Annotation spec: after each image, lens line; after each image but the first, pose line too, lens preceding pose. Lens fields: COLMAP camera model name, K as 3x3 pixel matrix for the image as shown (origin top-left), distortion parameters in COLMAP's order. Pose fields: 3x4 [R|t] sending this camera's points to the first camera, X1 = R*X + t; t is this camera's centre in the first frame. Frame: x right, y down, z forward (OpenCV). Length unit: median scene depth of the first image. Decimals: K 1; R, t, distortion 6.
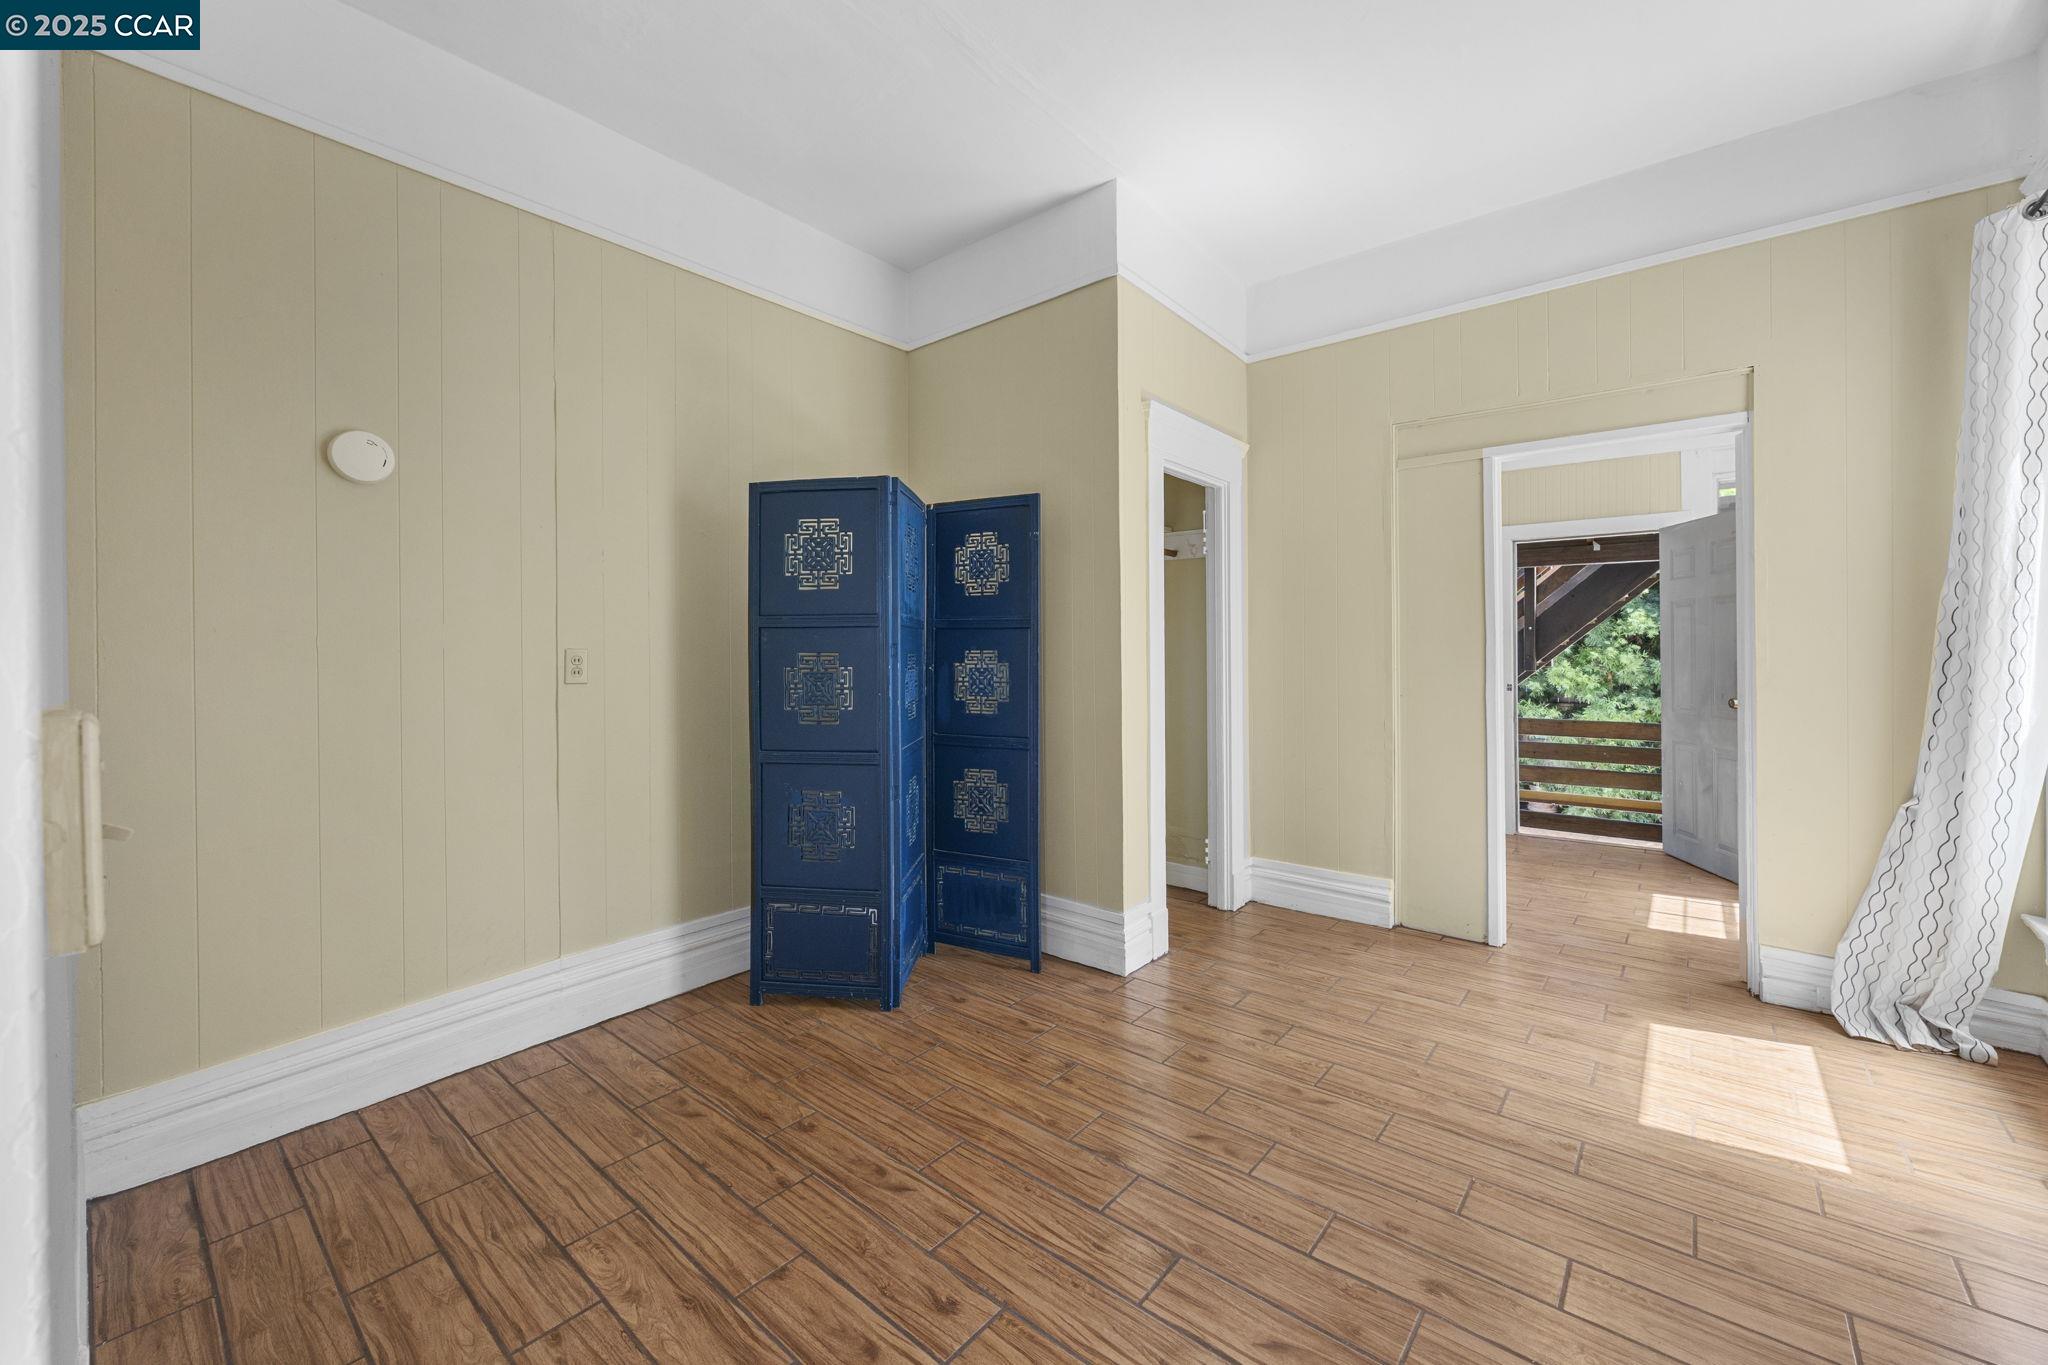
lens RADIAL K [[785.4, 0, 1010.4], [0, 785.4, 669.9], [0, 0, 1]] dist [-0.006536, -0.000111]
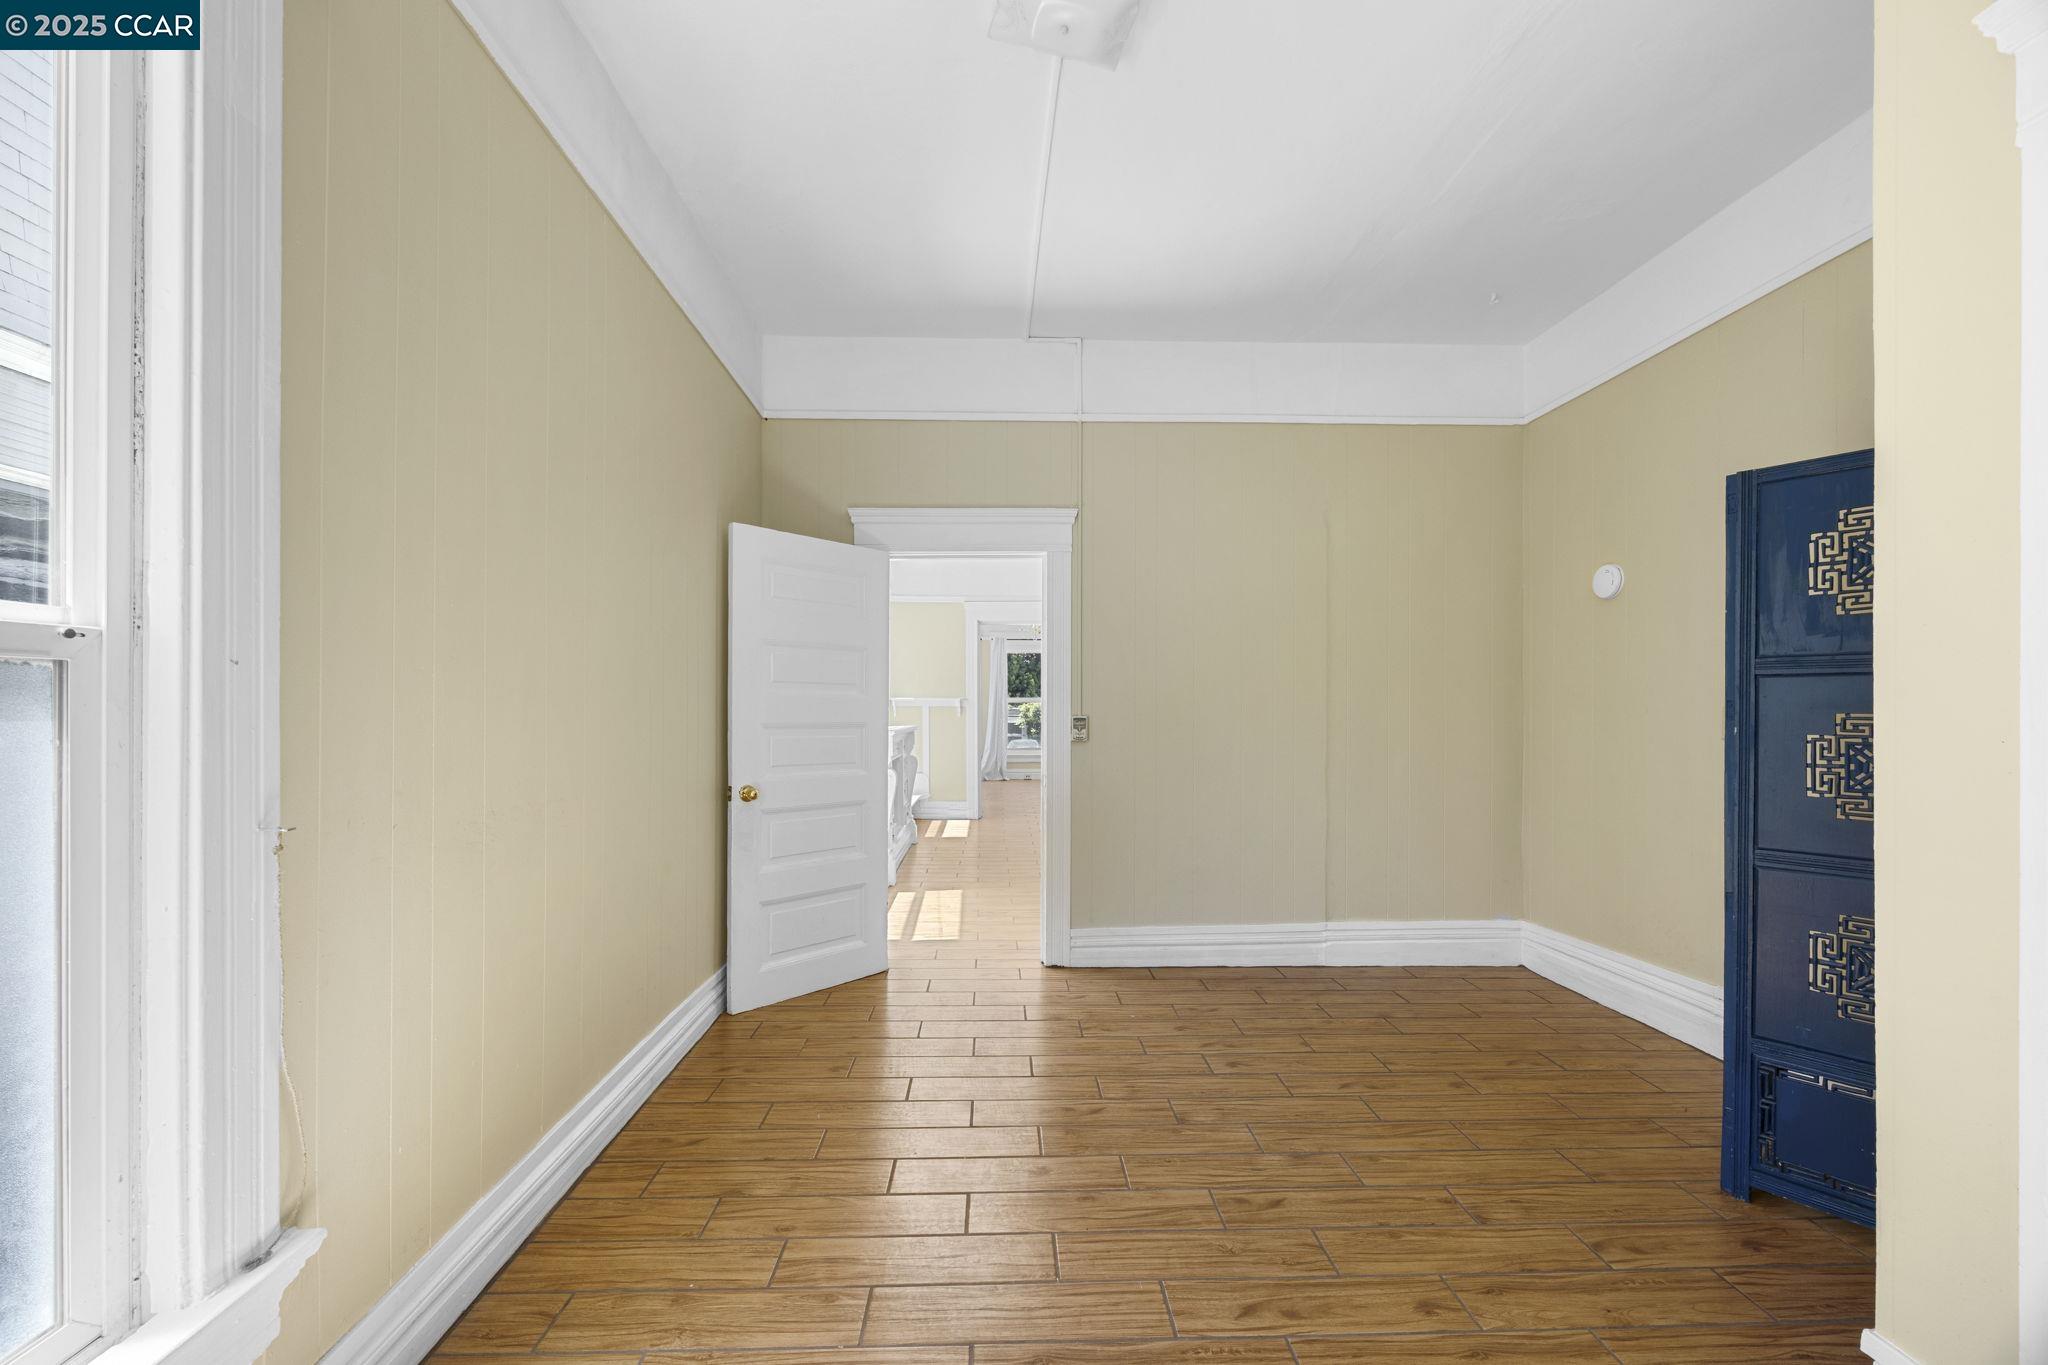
lens RADIAL K [[785.4, 0, 1014.2], [0, 785.4, 700.2], [0, 0, 1]] dist [-0.006536, -0.000111]
pose [[-0.734575, -0.000029, -0.678528, 1.160017], [-0.010813, 0.999874, 0.011664, -0.033403], [0.678441, 0.015905, -0.734482, 1.507870]]
